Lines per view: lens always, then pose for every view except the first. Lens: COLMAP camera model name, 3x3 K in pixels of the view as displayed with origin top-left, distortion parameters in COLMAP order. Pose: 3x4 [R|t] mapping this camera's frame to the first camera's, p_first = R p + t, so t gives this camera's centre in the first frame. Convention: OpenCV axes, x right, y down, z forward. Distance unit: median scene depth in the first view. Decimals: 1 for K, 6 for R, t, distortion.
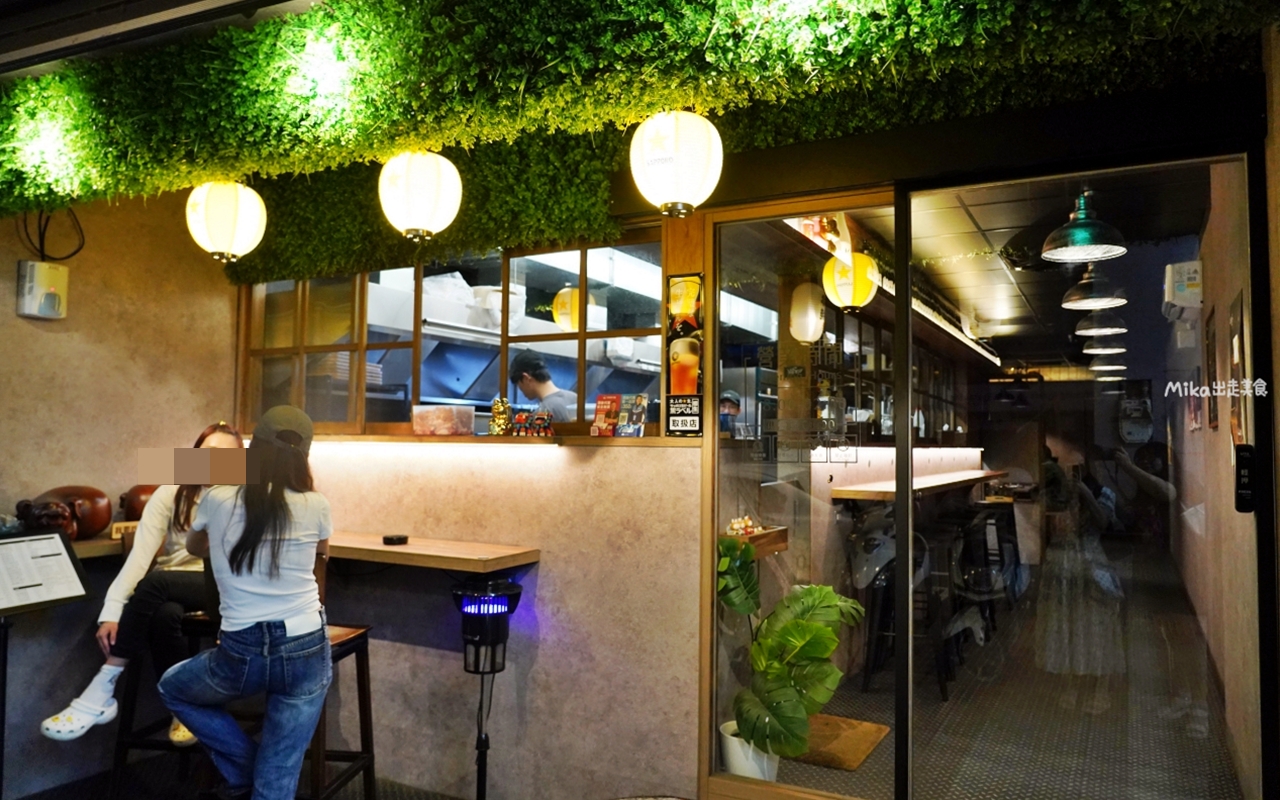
lens RADIAL K [[870.0, 0, 640.0], [0, 870.0, 400.0], [0, 0, 1]] dist [-0.018933, 0.004937]
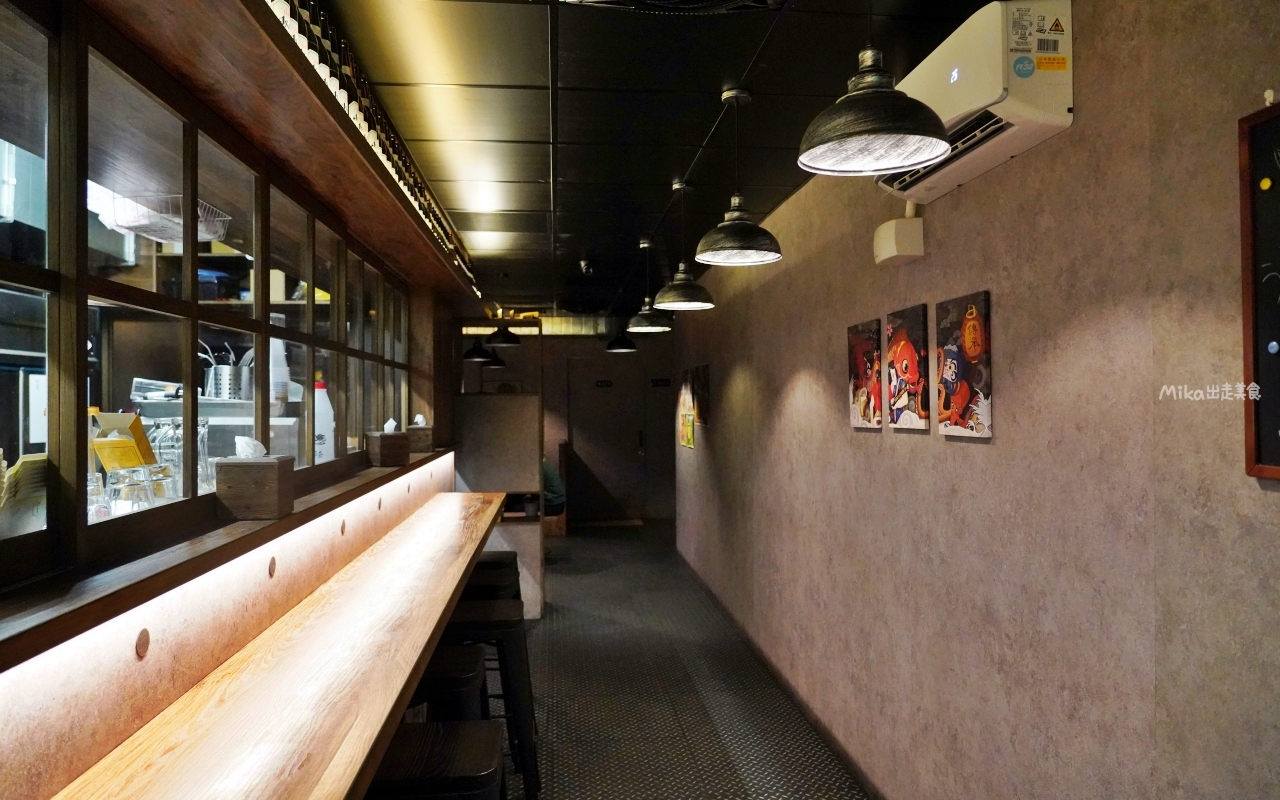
lens RADIAL K [[870.0, 0, 640.0], [0, 870.0, 400.0], [0, 0, 1]] dist [-0.018933, 0.004937]
pose [[0.820354, -0.016246, 0.571626, 0.203288], [-0.013927, 0.998732, 0.048372, -0.004056], [-0.571687, -0.047643, 0.819087, 0.563690]]
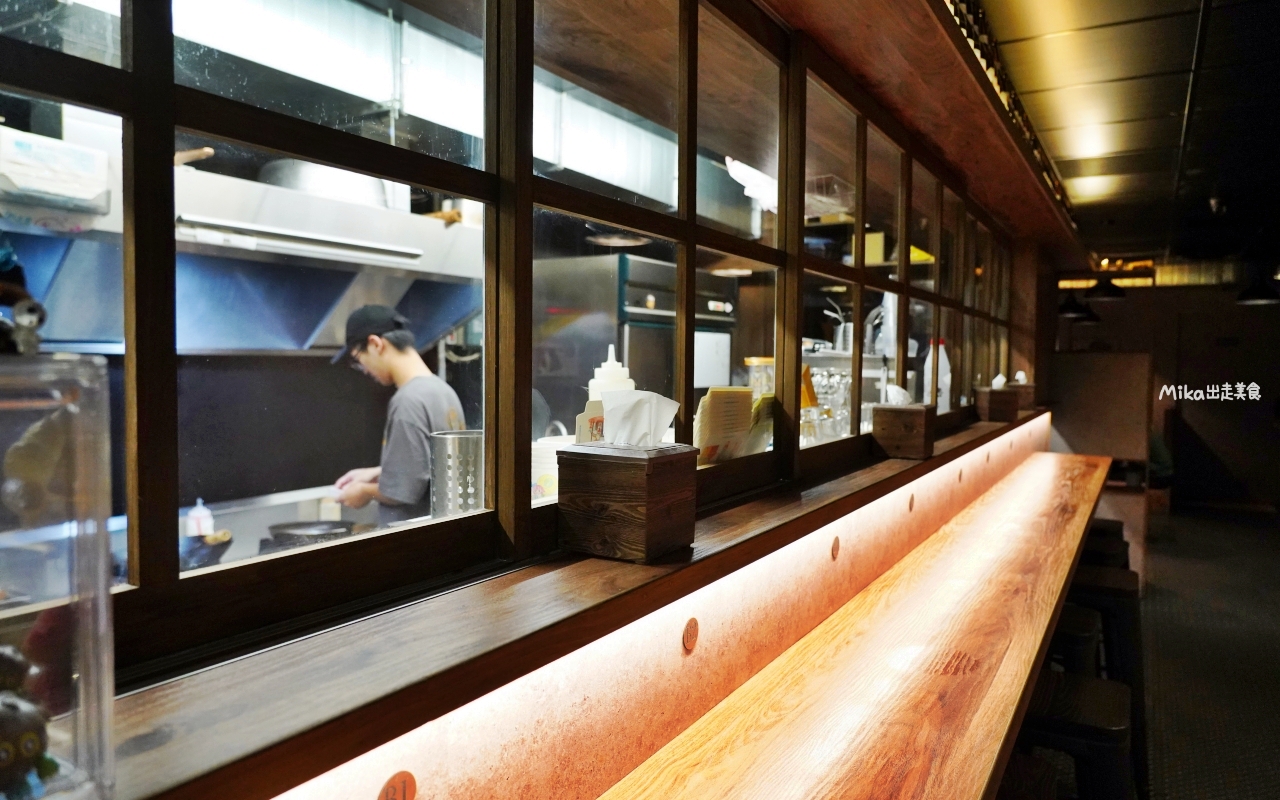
lens RADIAL K [[870.0, 0, 640.0], [0, 870.0, 400.0], [0, 0, 1]] dist [-0.018933, 0.004937]
pose [[0.999794, -0.002623, -0.020134, 0.175529], [0.004631, 0.994939, 0.100374, -0.004306], [0.019768, -0.100447, 0.994746, 0.546904]]
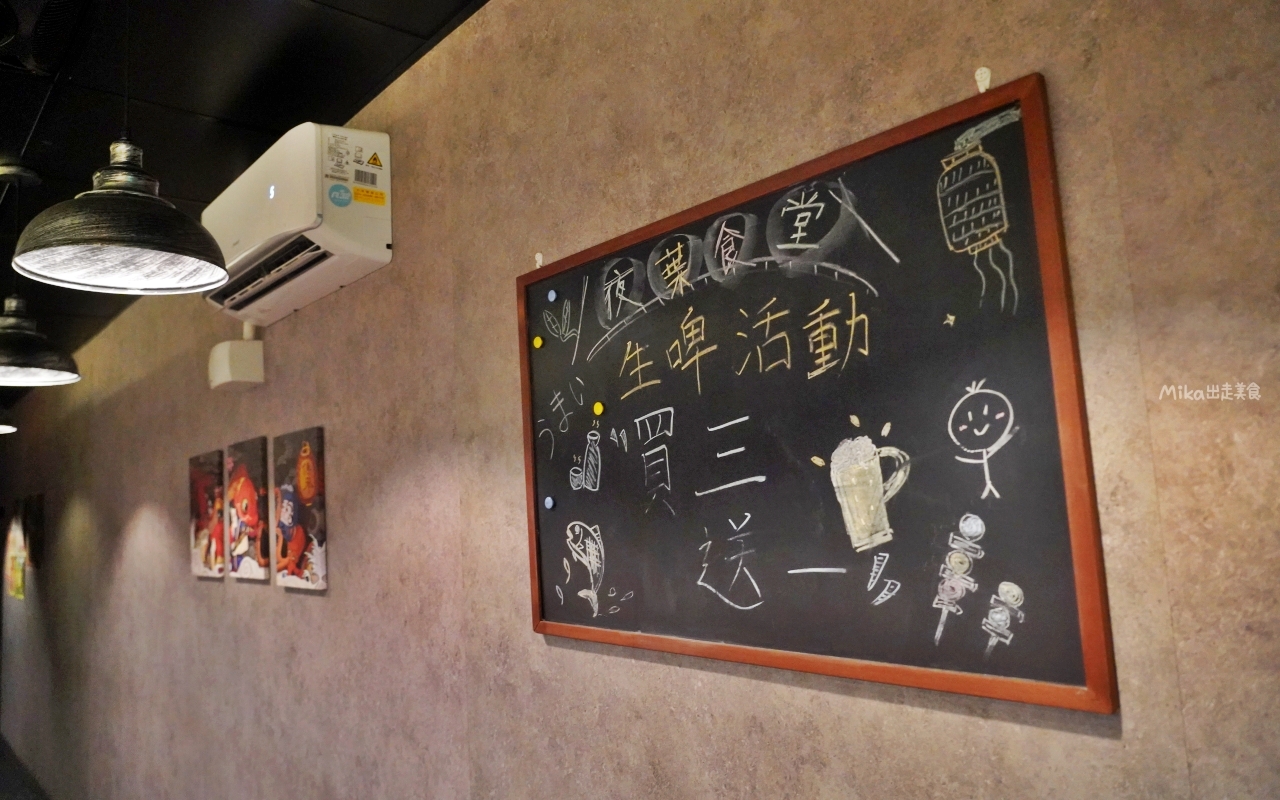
lens RADIAL K [[870.0, 0, 640.0], [0, 870.0, 400.0], [0, 0, 1]] dist [-0.018933, 0.004937]
pose [[0.323764, 0.072129, 0.943384, 0.248361], [0.005750, 0.996921, -0.078196, -0.015727], [-0.946120, 0.030741, 0.322353, 0.557868]]
